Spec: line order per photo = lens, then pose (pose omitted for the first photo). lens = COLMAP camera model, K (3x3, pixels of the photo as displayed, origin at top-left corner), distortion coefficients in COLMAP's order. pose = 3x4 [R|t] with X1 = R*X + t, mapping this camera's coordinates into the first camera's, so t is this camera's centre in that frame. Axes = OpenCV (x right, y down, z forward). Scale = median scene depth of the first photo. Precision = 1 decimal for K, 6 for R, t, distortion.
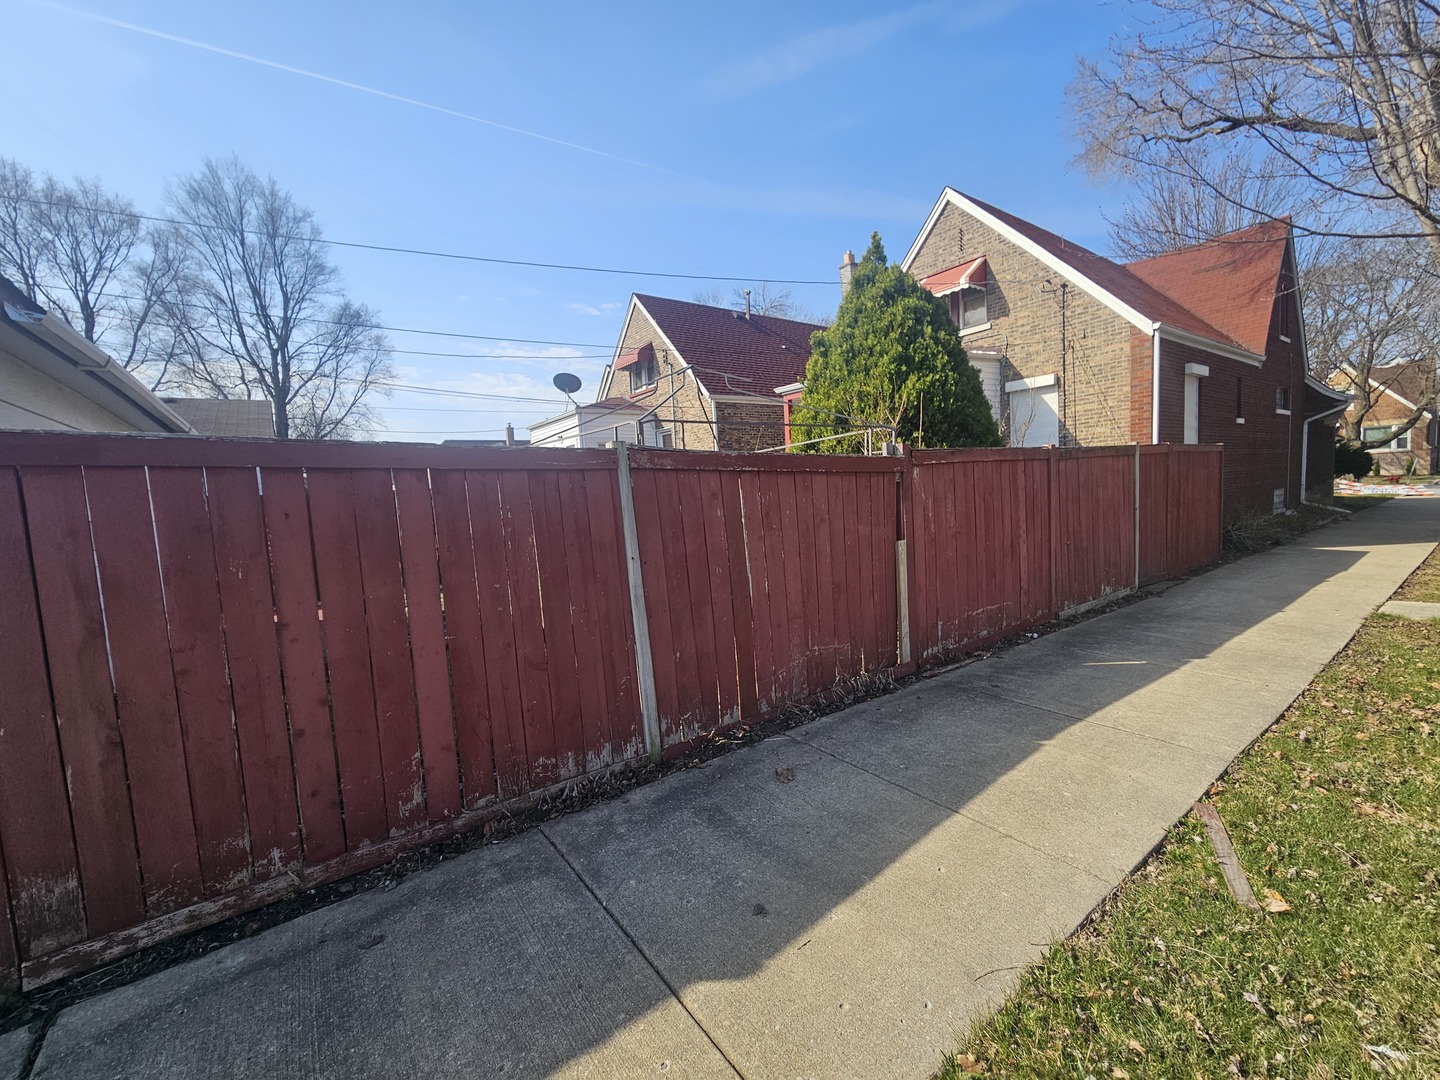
lens RADIAL K [[595.5, 0, 720.6], [0, 595.5, 546.2], [0, 0, 1]] dist [0.000969, -0.001147]
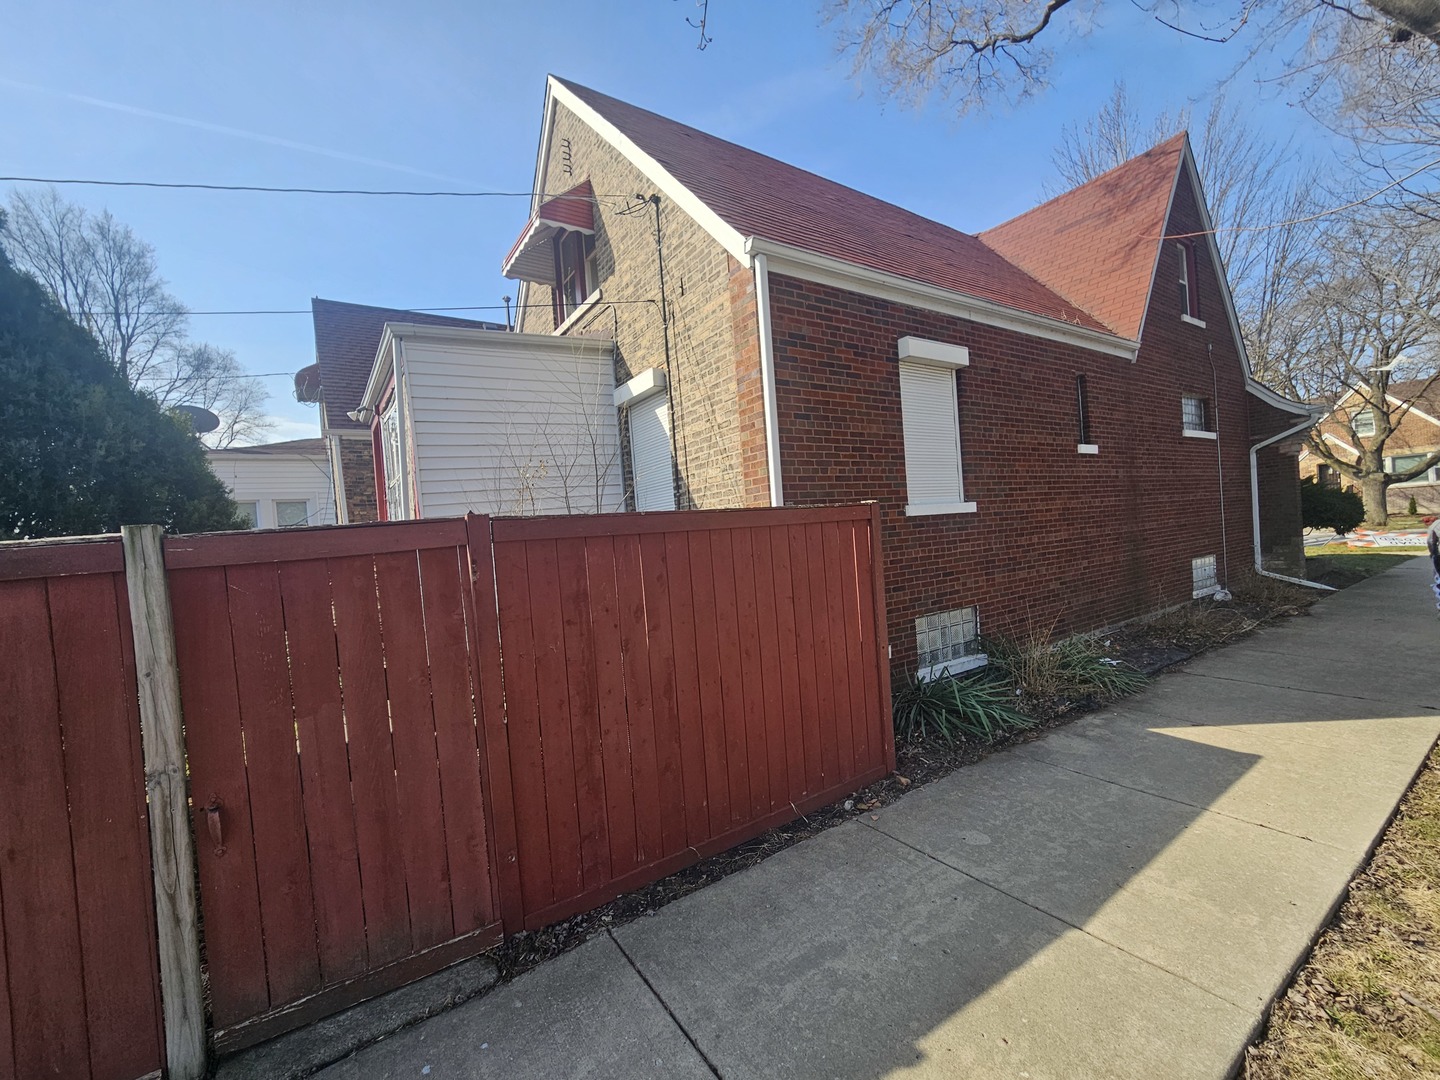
lens RADIAL K [[599.4, 0, 717.1], [0, 599.4, 547.9], [0, 0, 1]] dist [0.002261, 0.000417]
pose [[0.999012, -0.013880, -0.042228, 0.254237], [0.011030, 0.997693, -0.066991, -0.038136], [0.043061, 0.066459, 0.996860, 0.195310]]
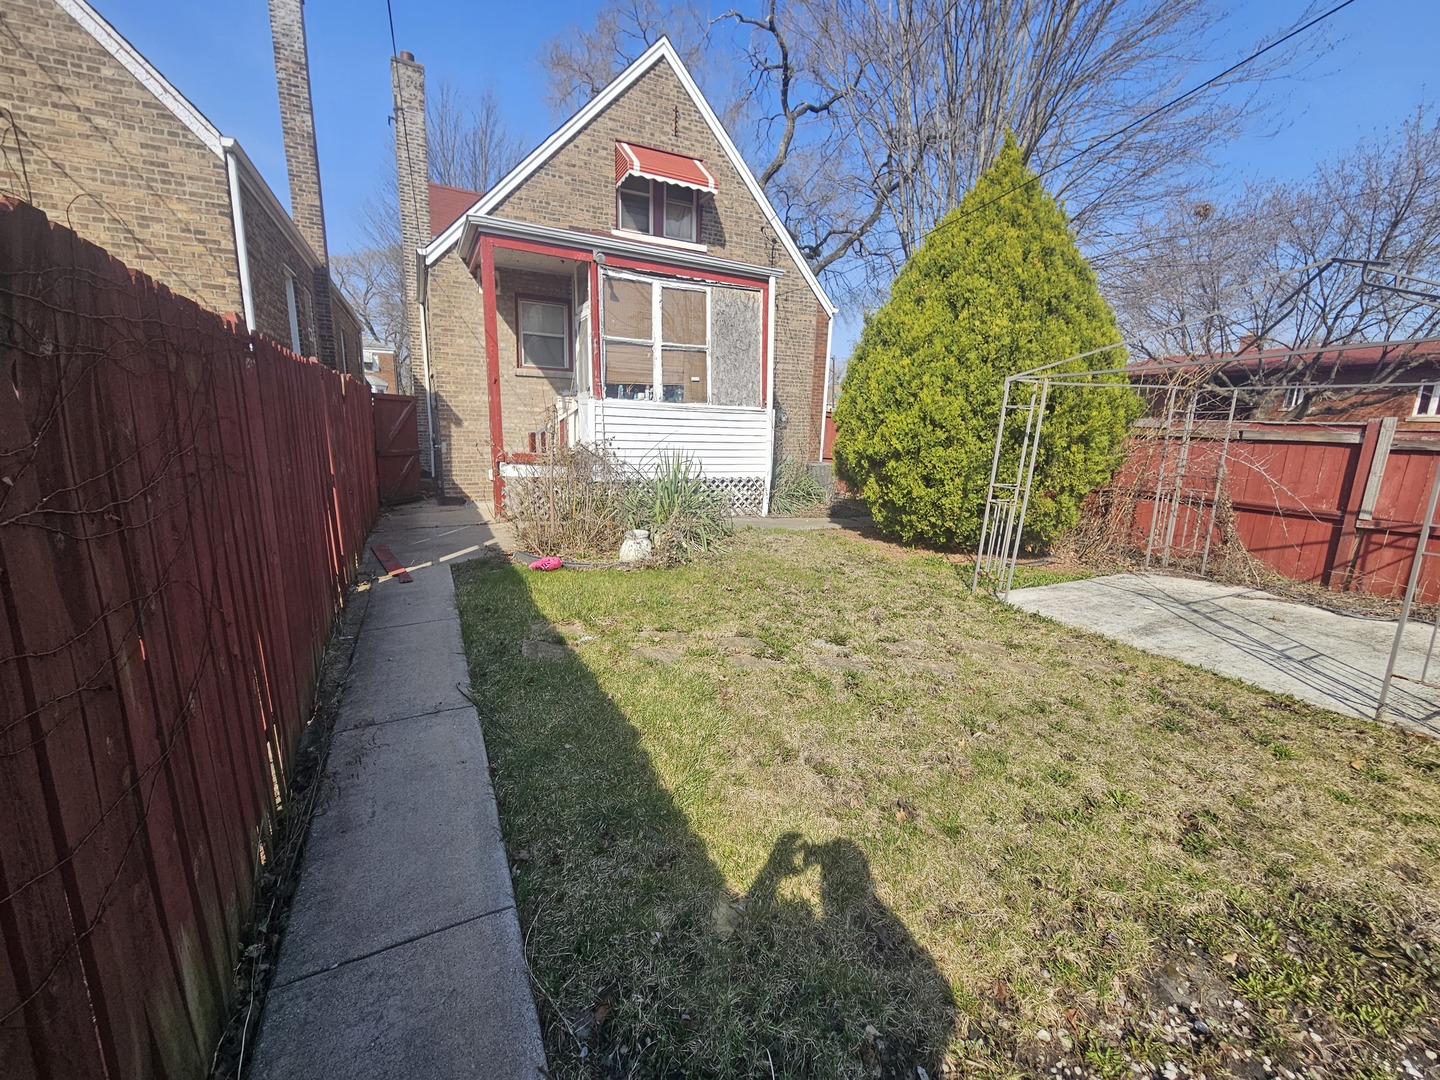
lens RADIAL K [[595.5, 0, 720.6], [0, 595.5, 546.2], [0, 0, 1]] dist [0.000969, -0.001147]
pose [[0.168938, -0.142784, 0.975229, -0.202169], [0.046072, 0.989514, 0.136894, -0.024127], [-0.984549, 0.021804, 0.173745, 0.362841]]
